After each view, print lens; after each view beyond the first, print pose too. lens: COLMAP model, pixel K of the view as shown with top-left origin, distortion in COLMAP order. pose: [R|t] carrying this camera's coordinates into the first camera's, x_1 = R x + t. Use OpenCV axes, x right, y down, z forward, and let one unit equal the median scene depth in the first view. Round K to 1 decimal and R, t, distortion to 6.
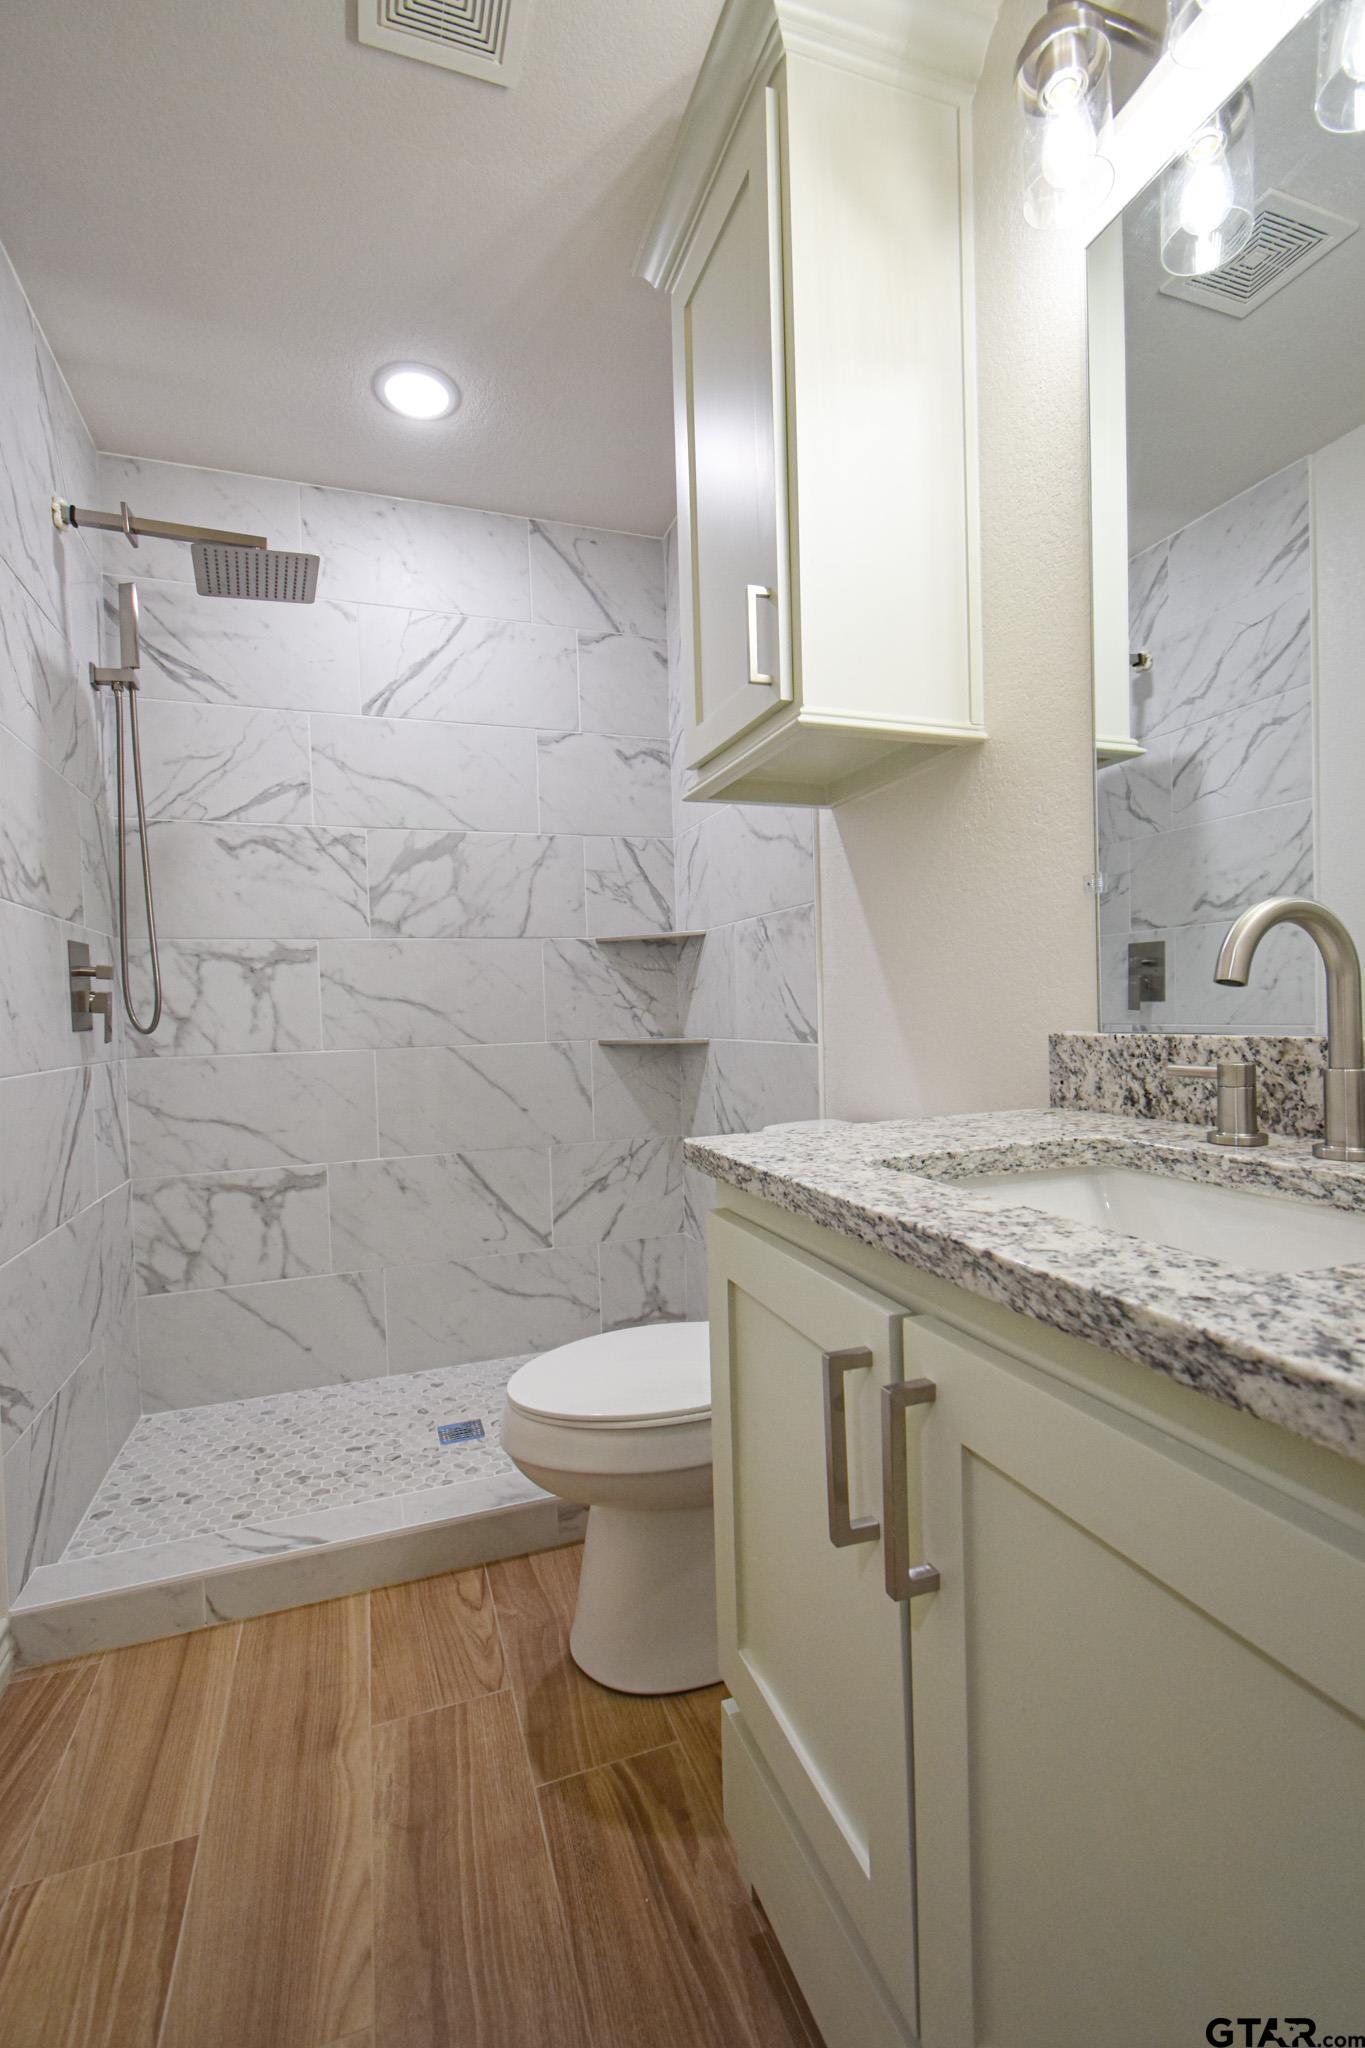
lens RADIAL K [[903.5, 0, 686.8], [0, 903.5, 1026.3], [0, 0, 1]] dist [0.011368, -0.005773]
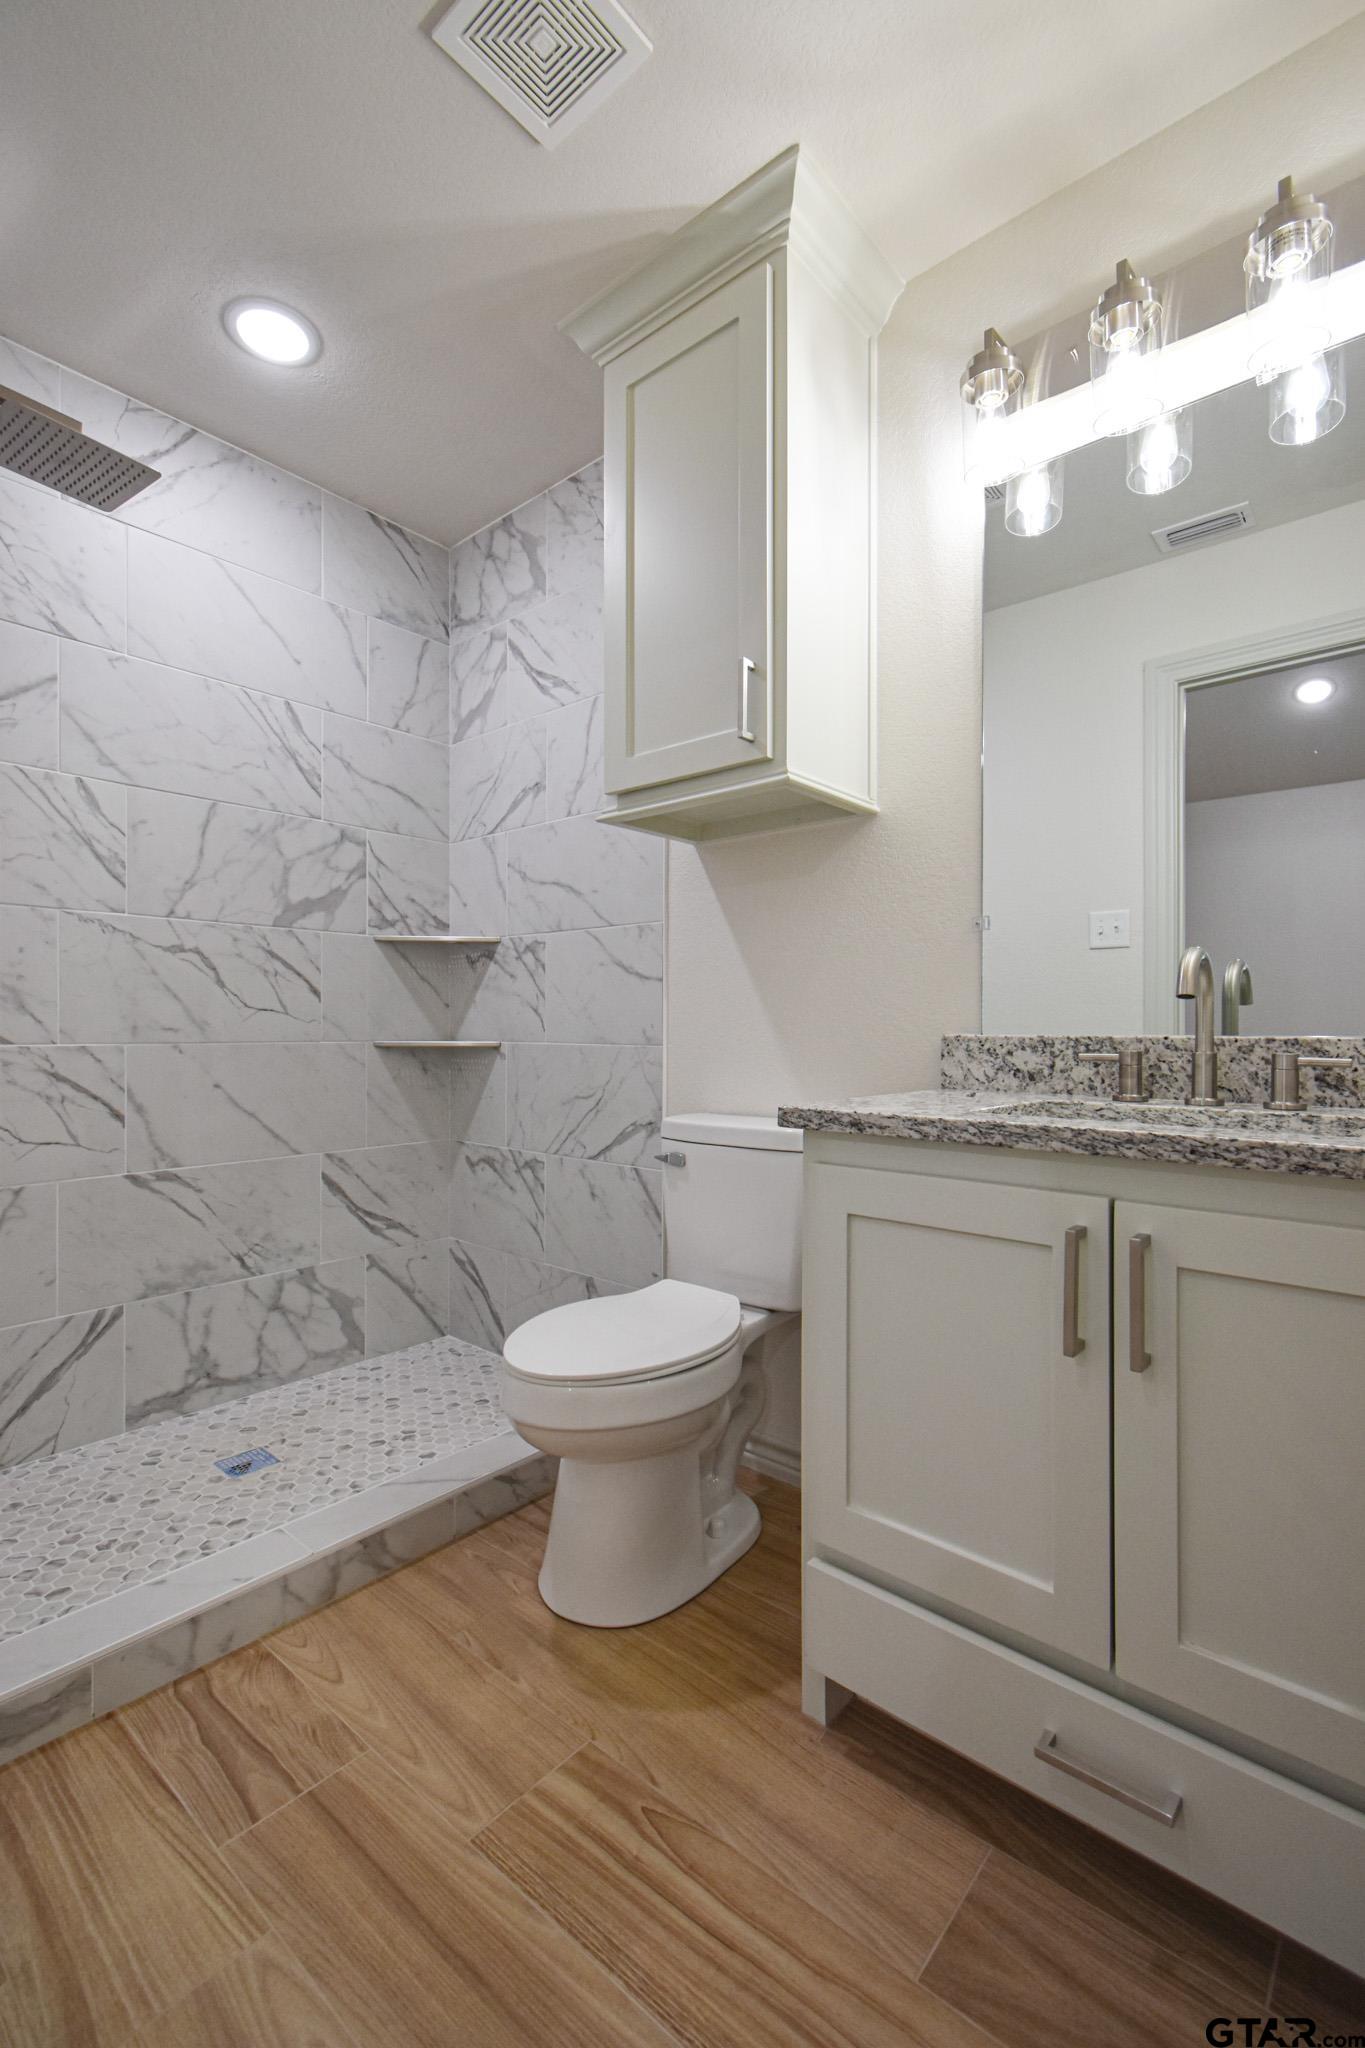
lens RADIAL K [[903.5, 0, 715.1], [0, 903.5, 1023.0], [0, 0, 1]] dist [0.011368, -0.005773]
pose [[0.871007, 0.025811, 0.490592, -0.505412], [-0.011044, 0.999395, -0.032972, 0.034141], [-0.491147, 0.023300, 0.870765, -0.013029]]
